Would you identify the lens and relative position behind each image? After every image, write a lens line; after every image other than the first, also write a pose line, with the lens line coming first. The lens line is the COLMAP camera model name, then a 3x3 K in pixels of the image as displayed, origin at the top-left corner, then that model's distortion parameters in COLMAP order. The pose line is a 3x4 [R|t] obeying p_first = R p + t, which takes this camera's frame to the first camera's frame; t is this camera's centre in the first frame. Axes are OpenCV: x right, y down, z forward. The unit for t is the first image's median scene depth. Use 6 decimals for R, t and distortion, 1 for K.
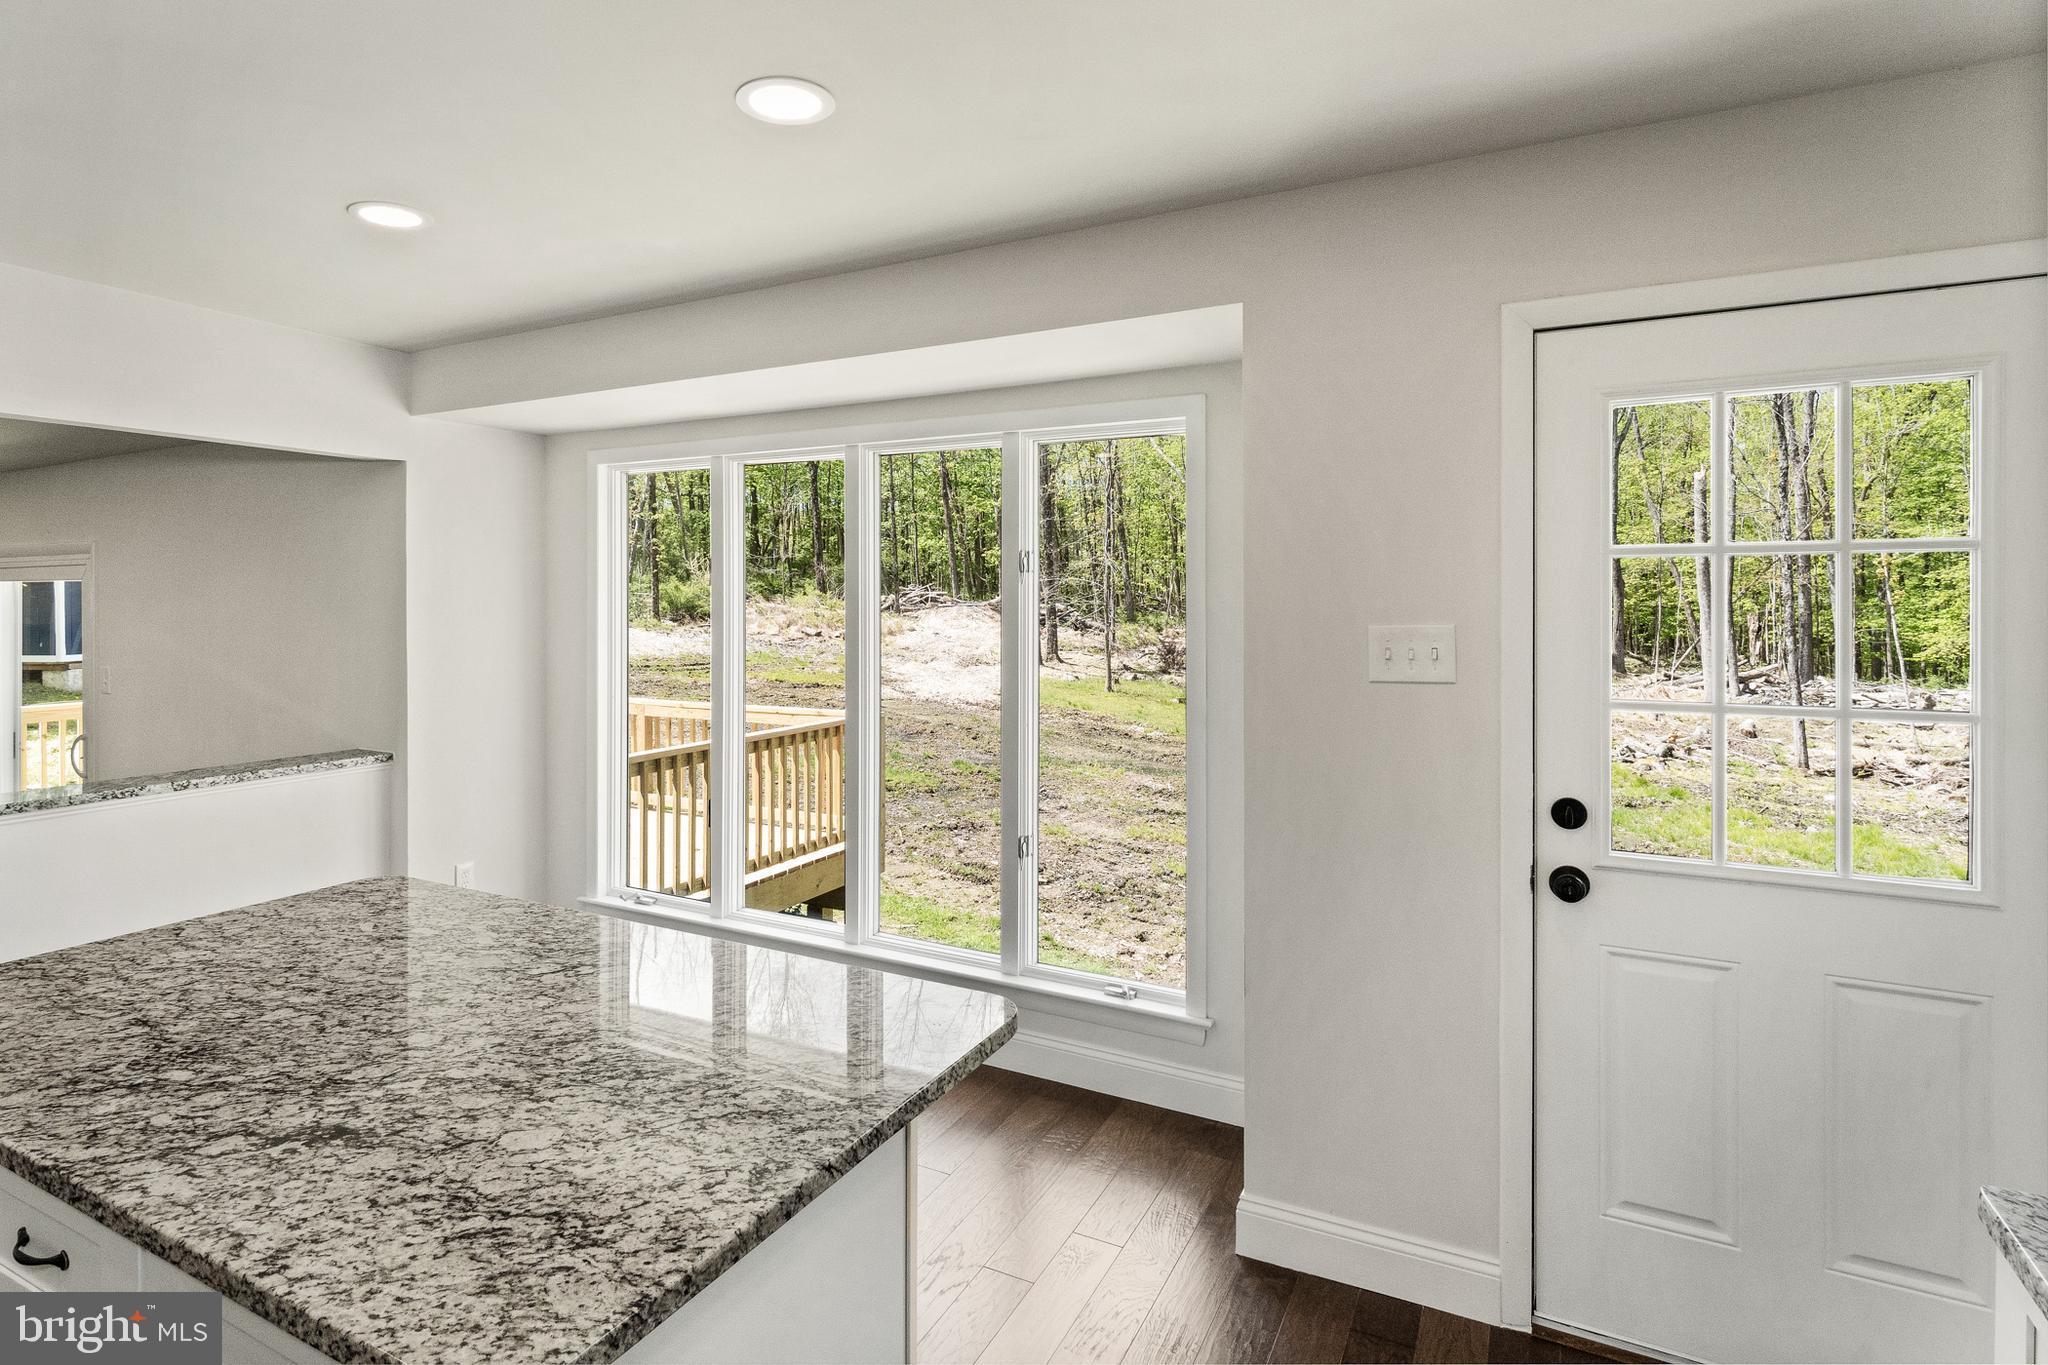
lens RADIAL K [[1086.8, 0, 925.0], [0, 1086.8, 604.2], [0, 0, 1]] dist [0.003012, -0.000119]
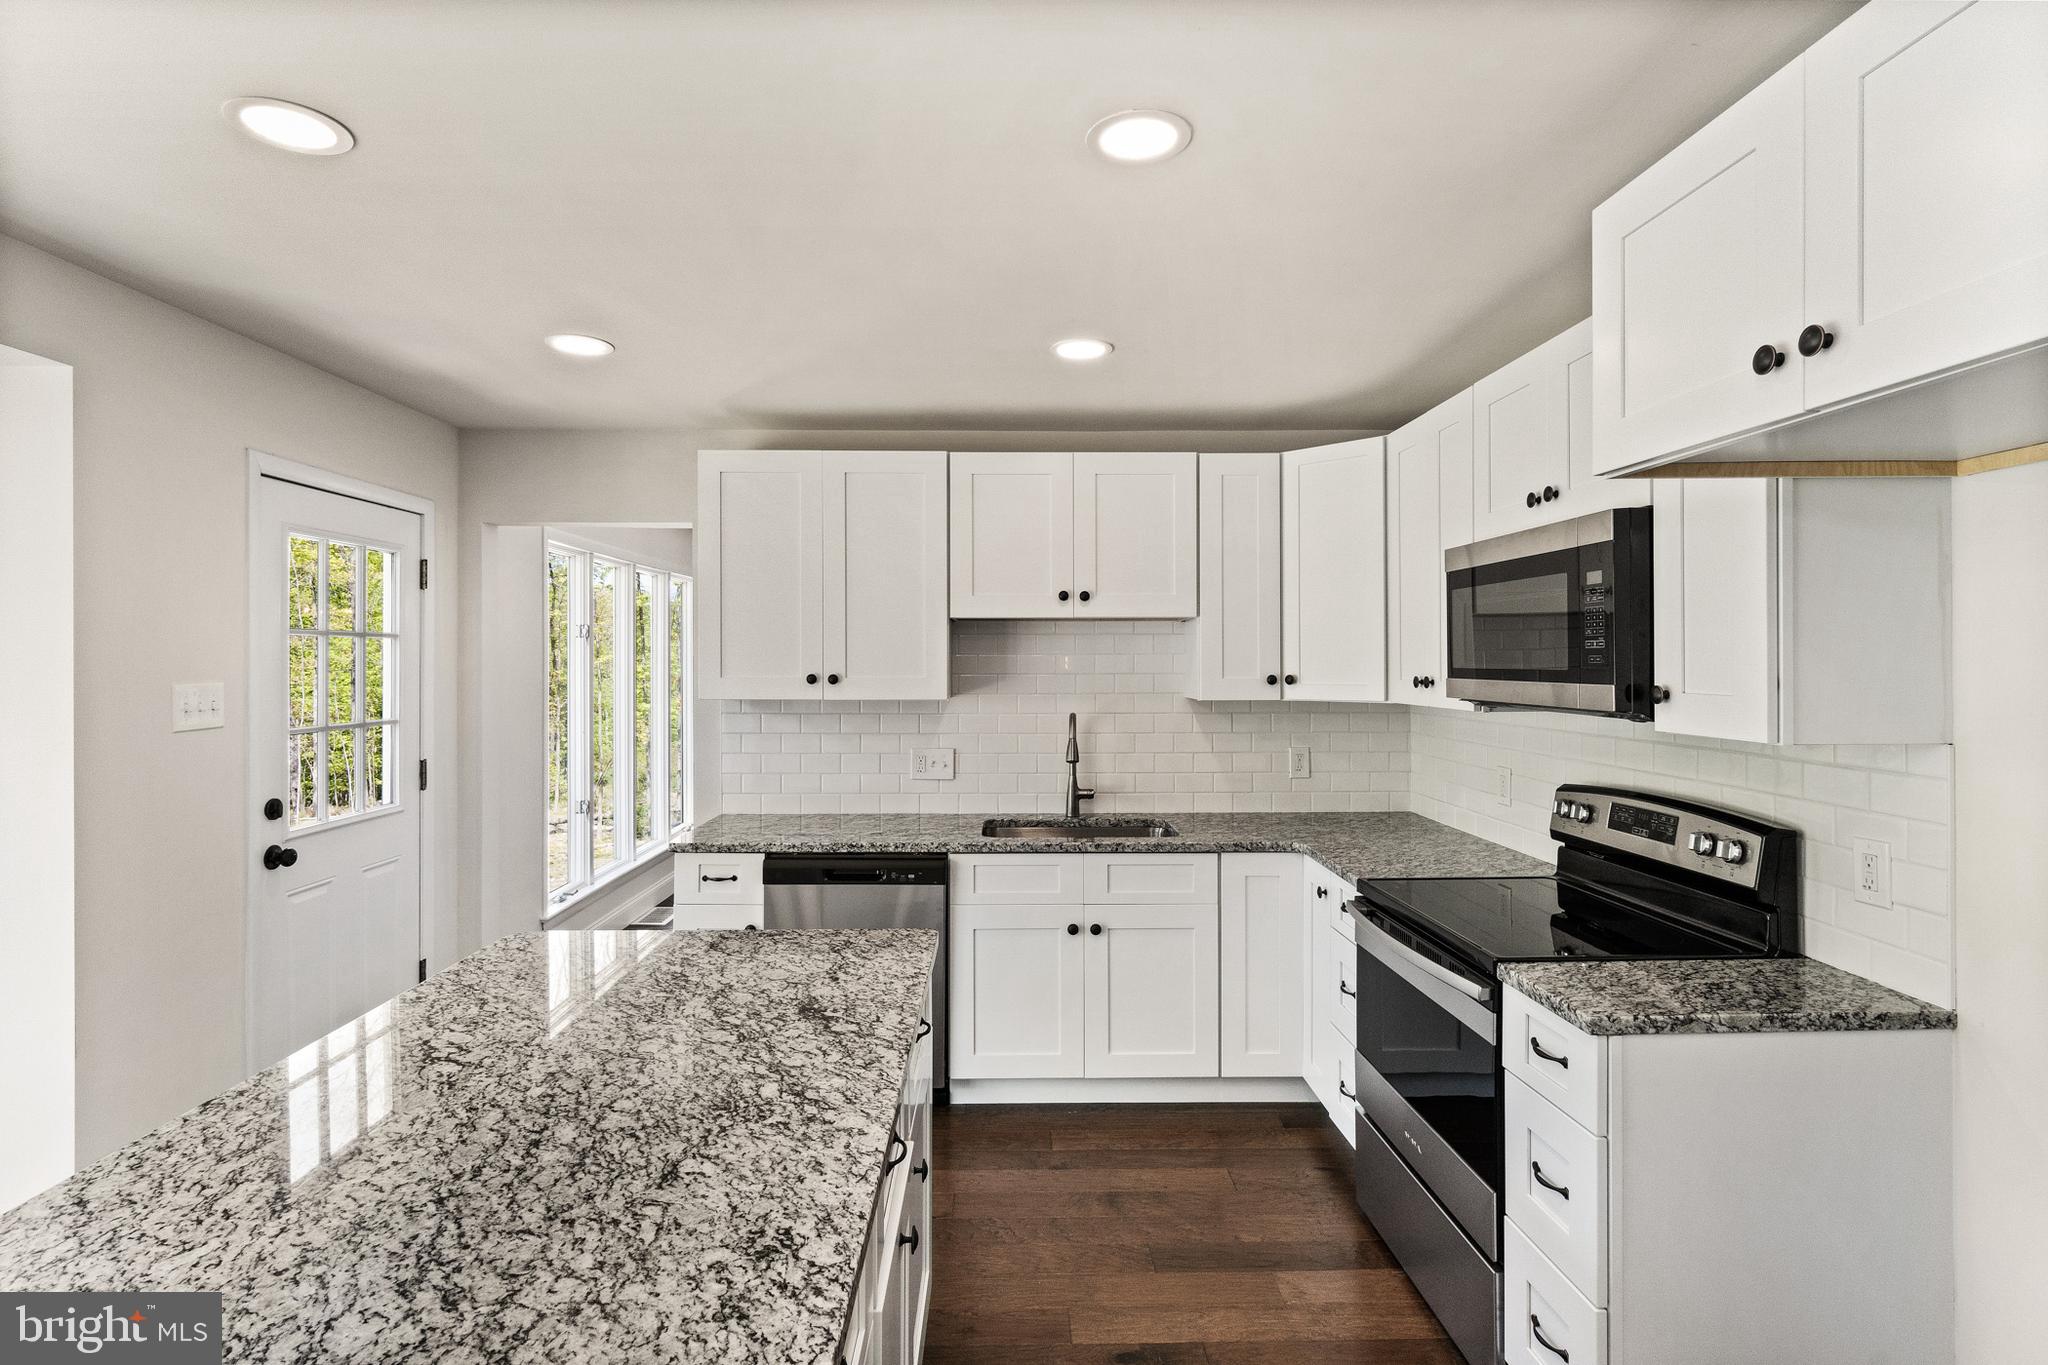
lens RADIAL K [[999.2, 0, 1025.1], [0, 999.2, 657.7], [0, 0, 1]] dist [0.001122, -0.000867]
pose [[-0.521317, 0.005086, 0.853348, -1.740480], [0.003940, 0.999986, -0.003553, -0.004804], [-0.853354, 0.001510, -0.521330, 1.343276]]
